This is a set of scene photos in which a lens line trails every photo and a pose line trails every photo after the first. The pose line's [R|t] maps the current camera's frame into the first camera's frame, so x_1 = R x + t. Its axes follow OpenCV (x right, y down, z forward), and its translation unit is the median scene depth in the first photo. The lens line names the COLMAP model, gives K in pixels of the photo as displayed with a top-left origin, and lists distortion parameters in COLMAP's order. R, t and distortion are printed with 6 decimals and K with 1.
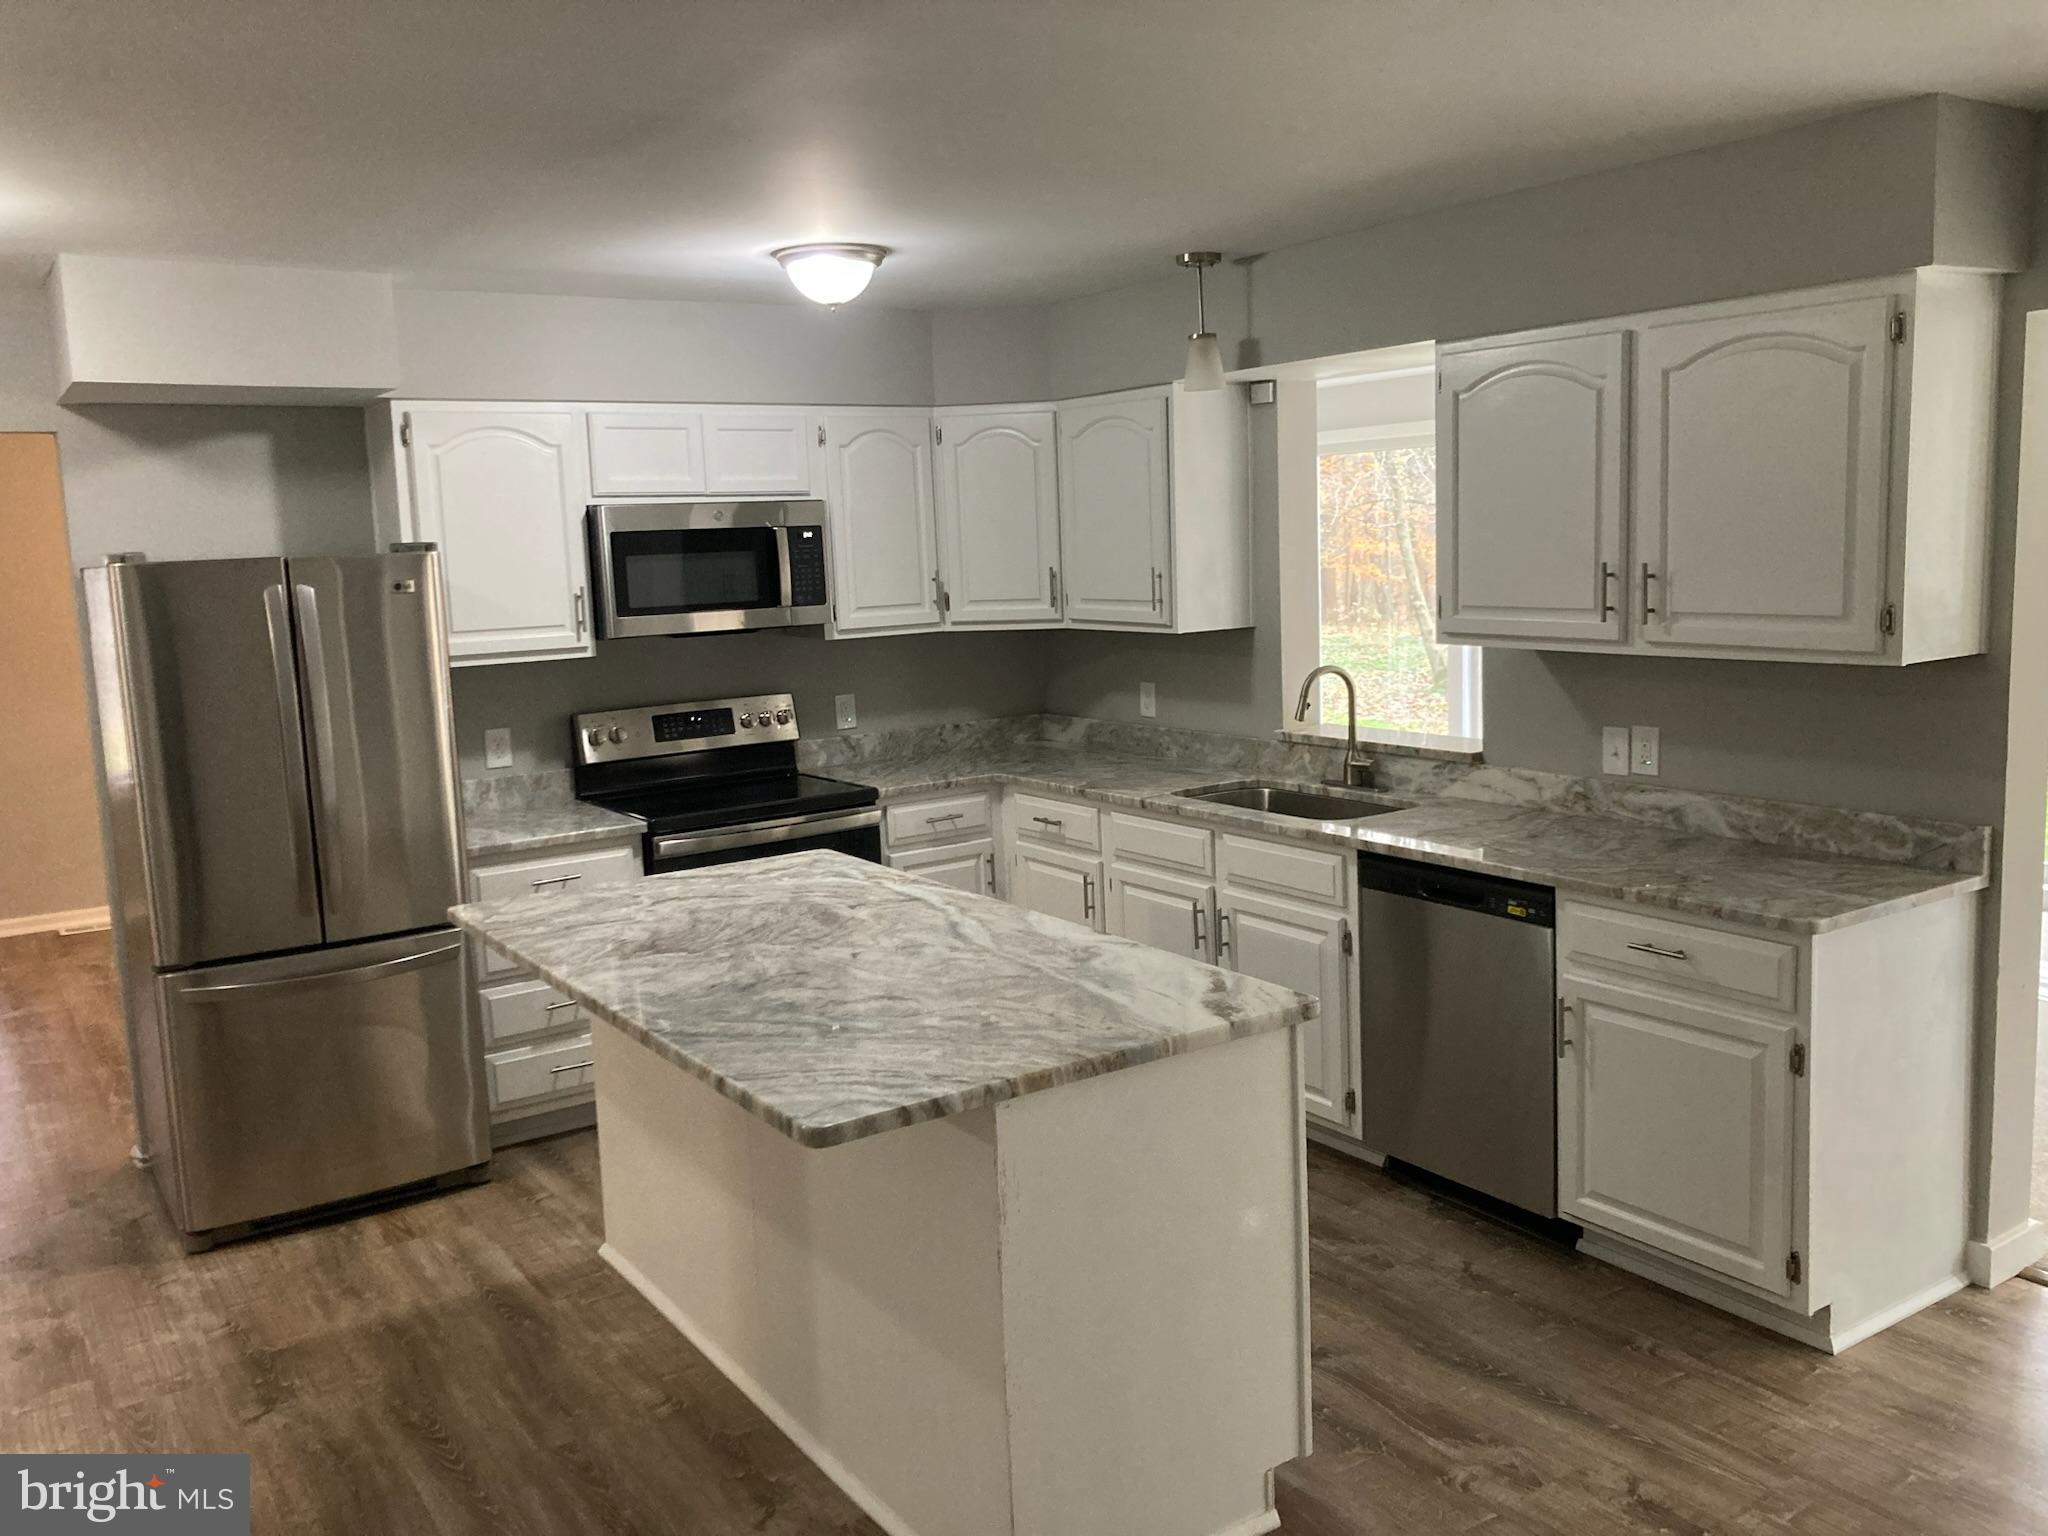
lens RADIAL K [[1686.7, 0, 1042.6], [0, 1686.7, 769.4], [0, 0, 1]] dist [0.039268, -0.020897]
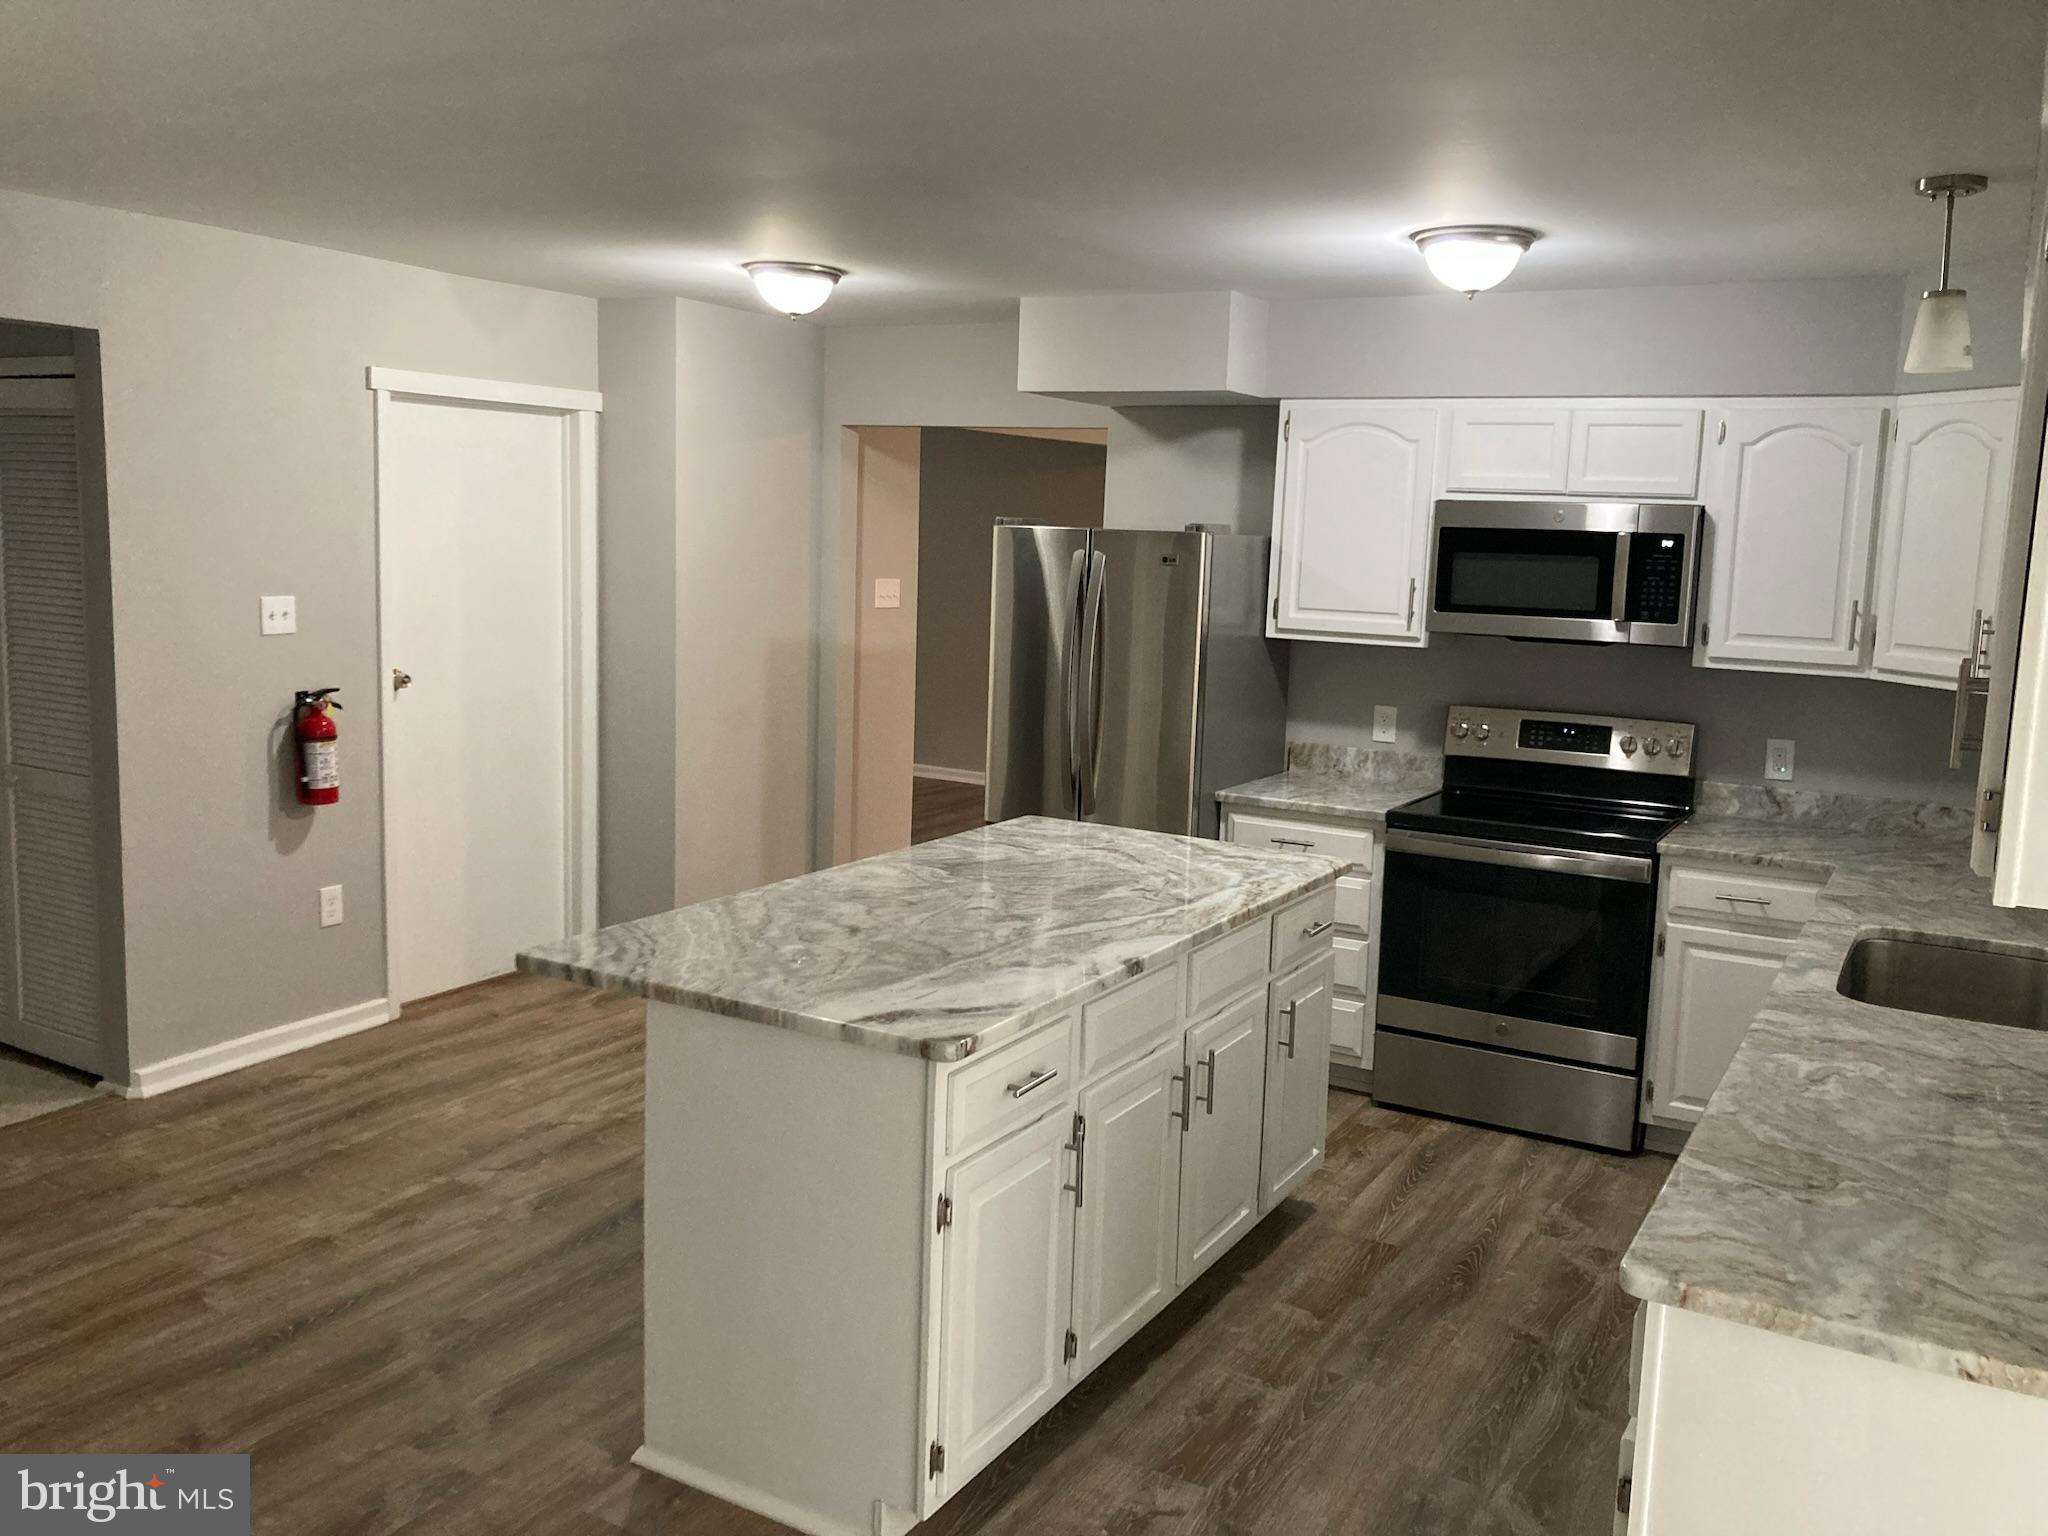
lens RADIAL K [[1686.7, 0, 1041.8], [0, 1686.7, 757.0], [0, 0, 1]] dist [0.039268, -0.020897]
pose [[0.437865, 0.179098, -0.881021, 0.597433], [-0.179820, 0.977602, 0.109361, -0.079234], [0.880874, 0.110540, 0.460263, 0.368365]]
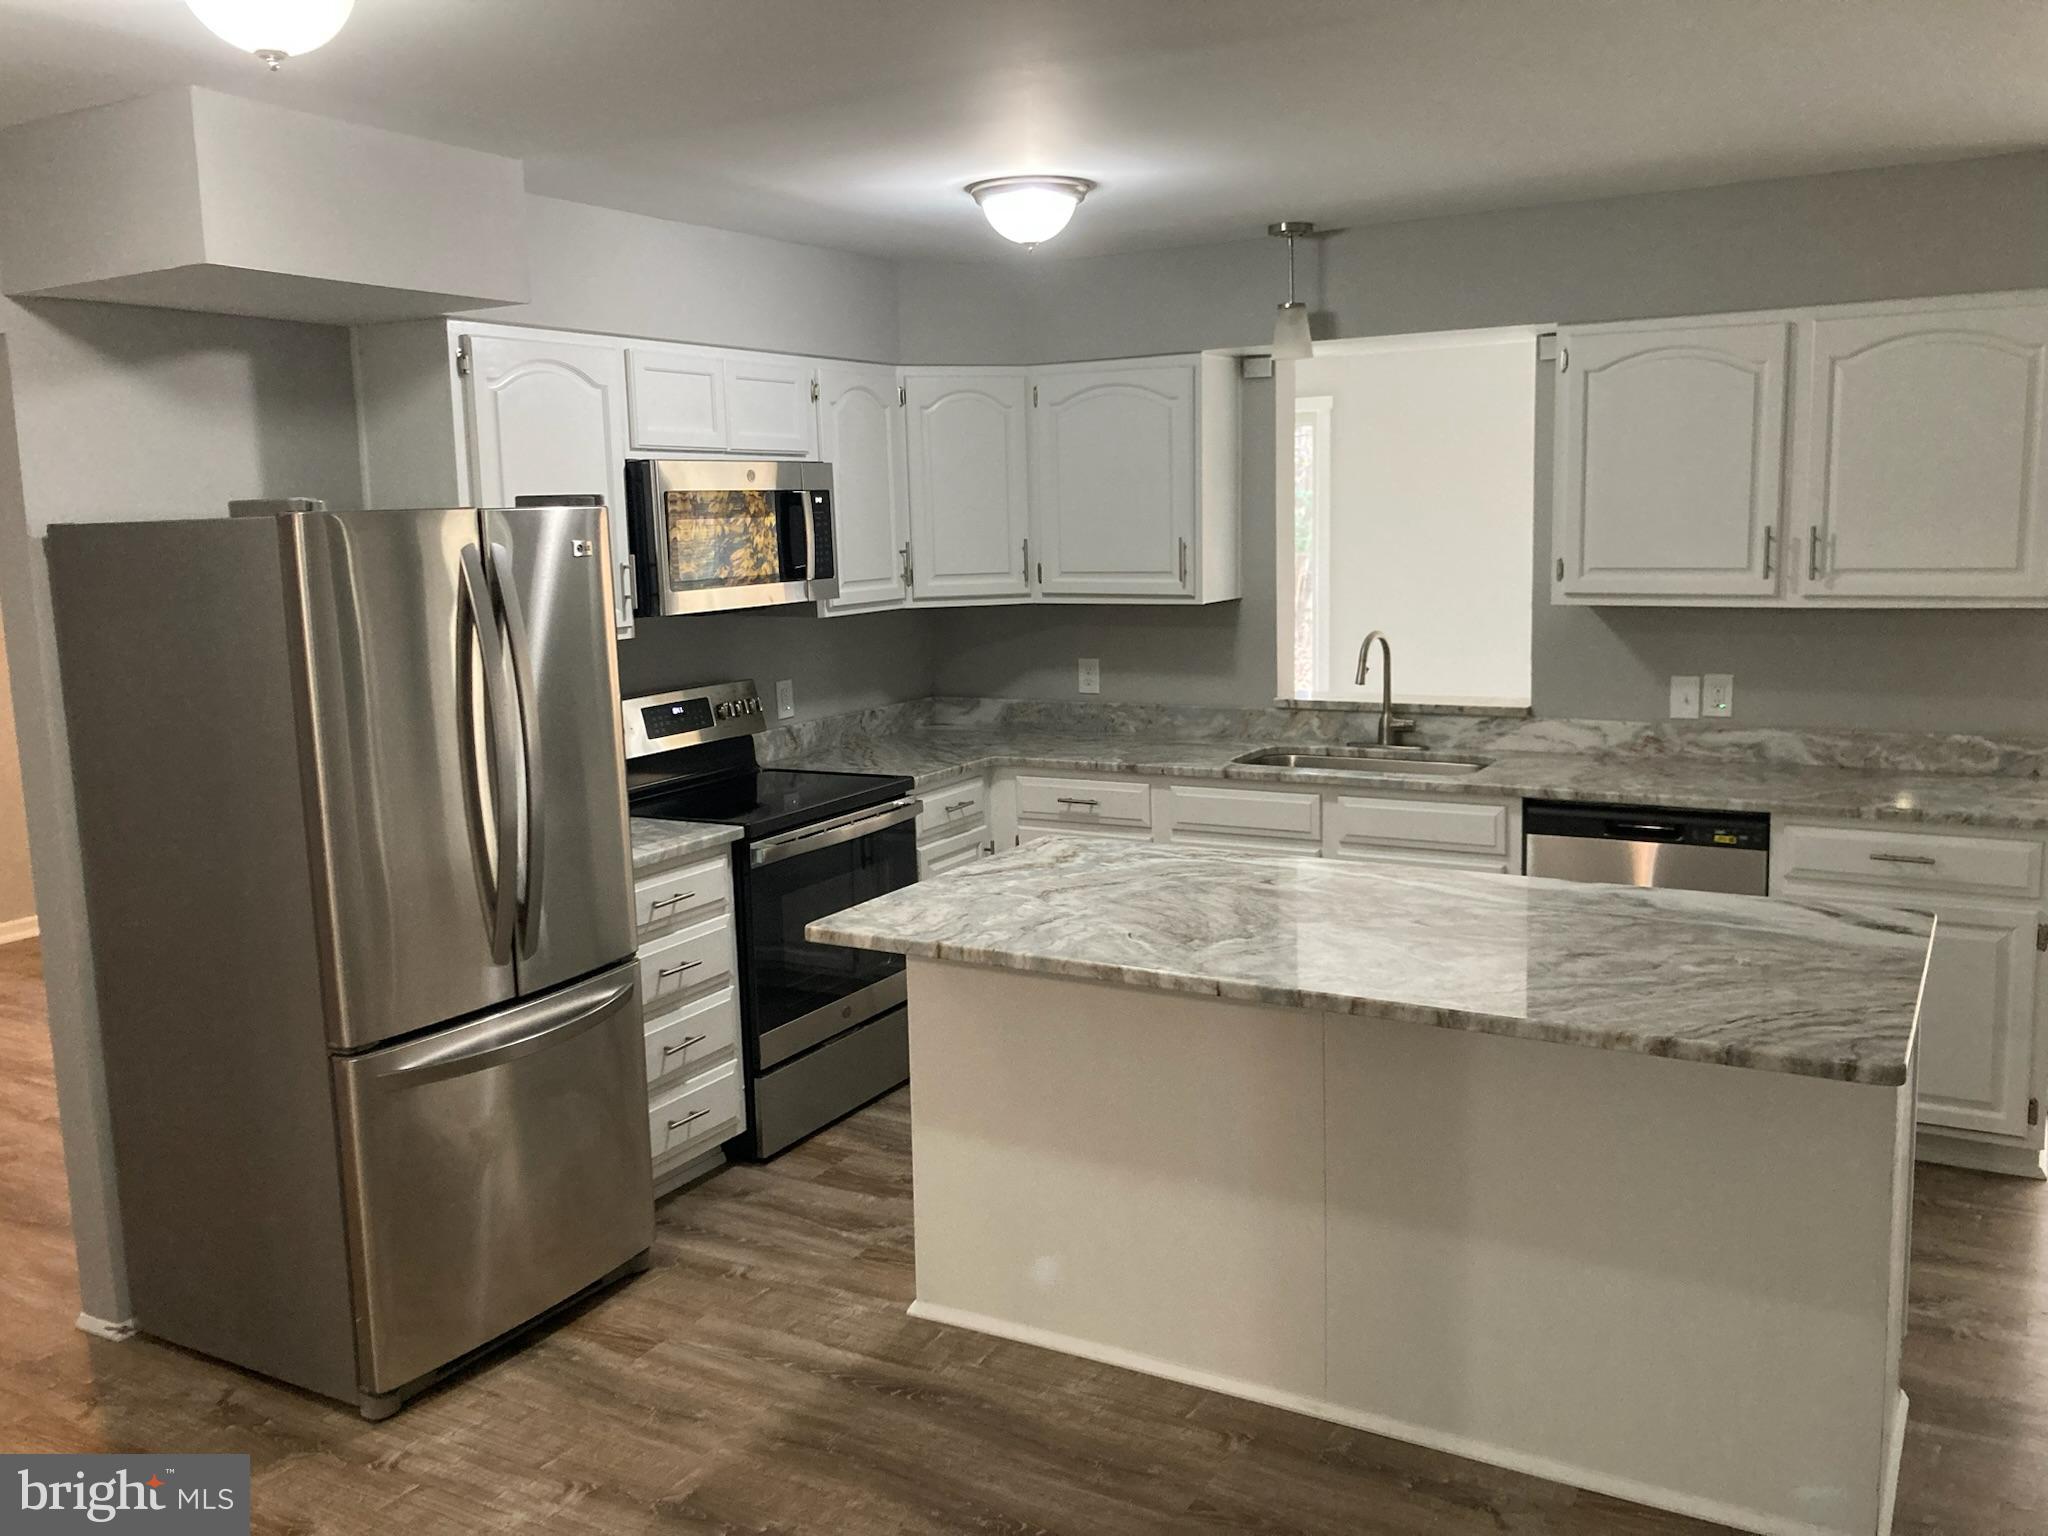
lens RADIAL K [[1686.7, 0, 1042.1], [0, 1686.7, 765.3], [0, 0, 1]] dist [0.039268, -0.020897]
pose [[0.894909, -0.053127, 0.443075, -0.507141], [0.054848, 0.998455, 0.008940, 0.000531], [-0.442865, 0.016301, 0.896440, 0.166106]]
